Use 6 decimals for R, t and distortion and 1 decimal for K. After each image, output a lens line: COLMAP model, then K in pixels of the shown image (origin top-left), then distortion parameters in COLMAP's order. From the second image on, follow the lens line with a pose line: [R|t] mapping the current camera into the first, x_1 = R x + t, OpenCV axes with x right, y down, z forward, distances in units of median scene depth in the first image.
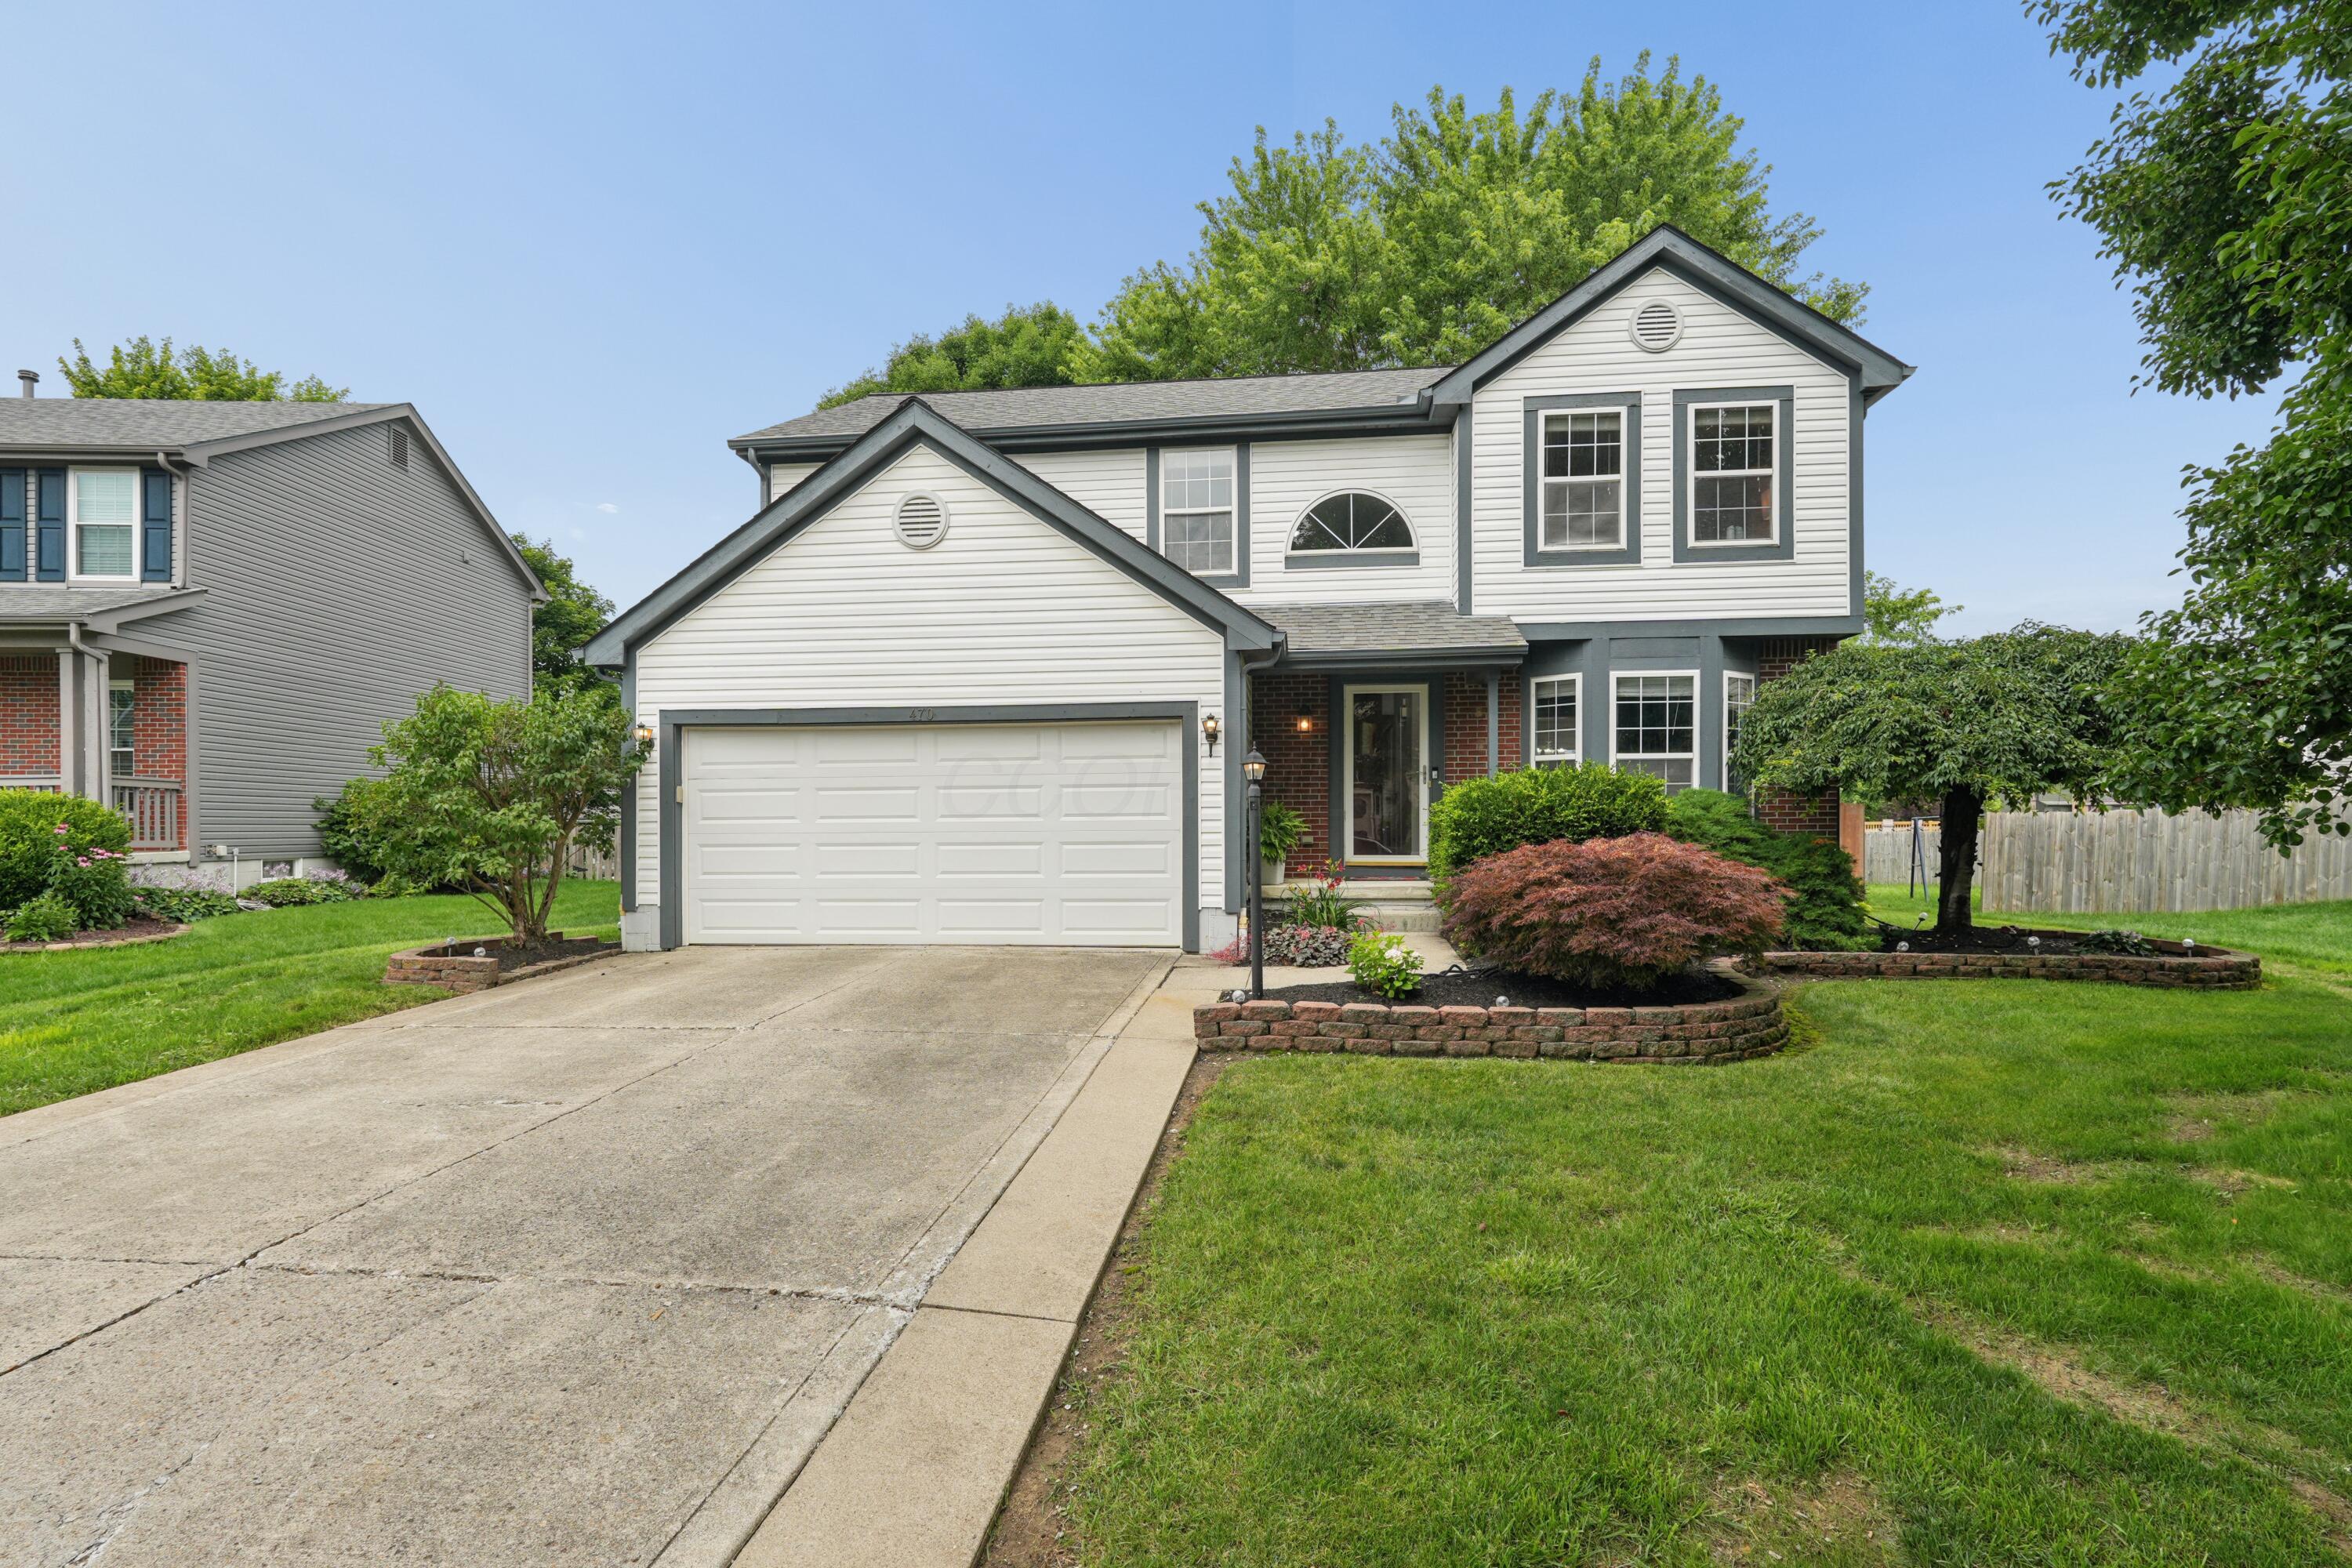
lens RADIAL K [[1080.6, 0, 1179.1], [0, 1080.6, 795.7], [0, 0, 1]] dist [-0.005336, 0.000564]
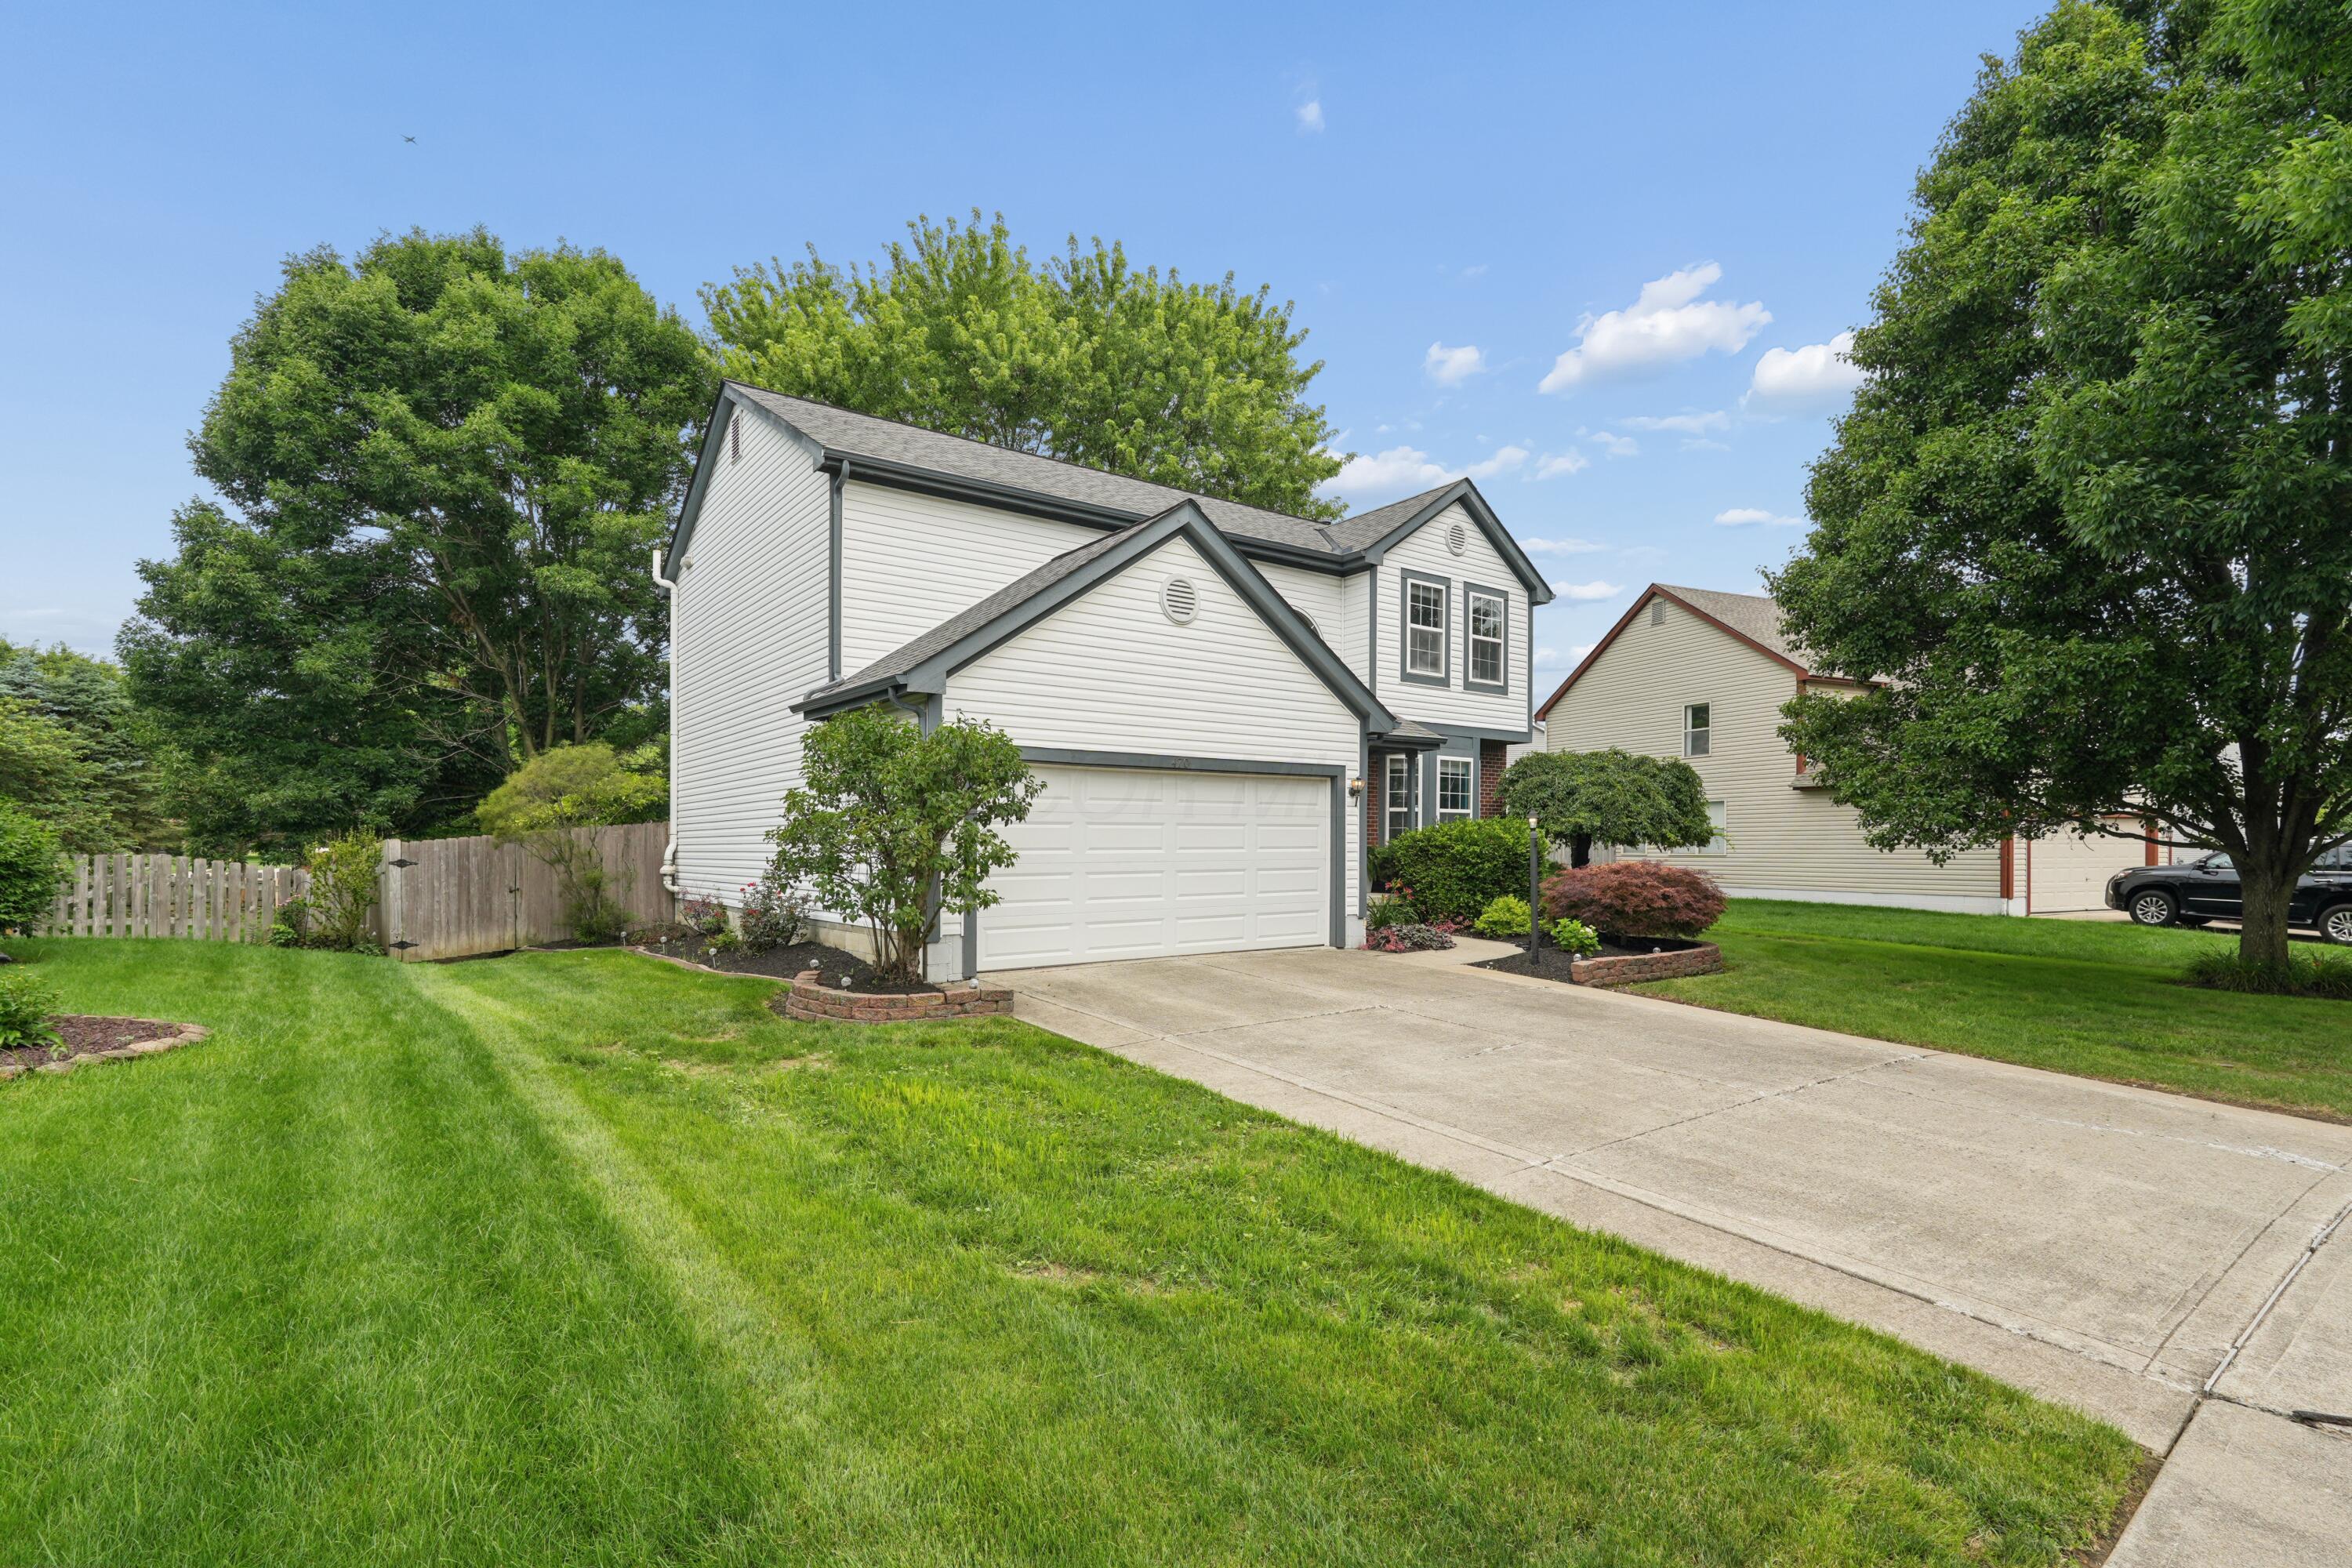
lens RADIAL K [[1080.6, 0, 1175.6], [0, 1080.6, 840.8], [0, 0, 1]] dist [-0.005336, 0.000564]
pose [[0.731661, 0.005537, 0.681647, -0.938336], [-0.011902, 0.999918, 0.004654, 0.004522], [-0.681565, -0.011518, 0.731667, 0.120044]]
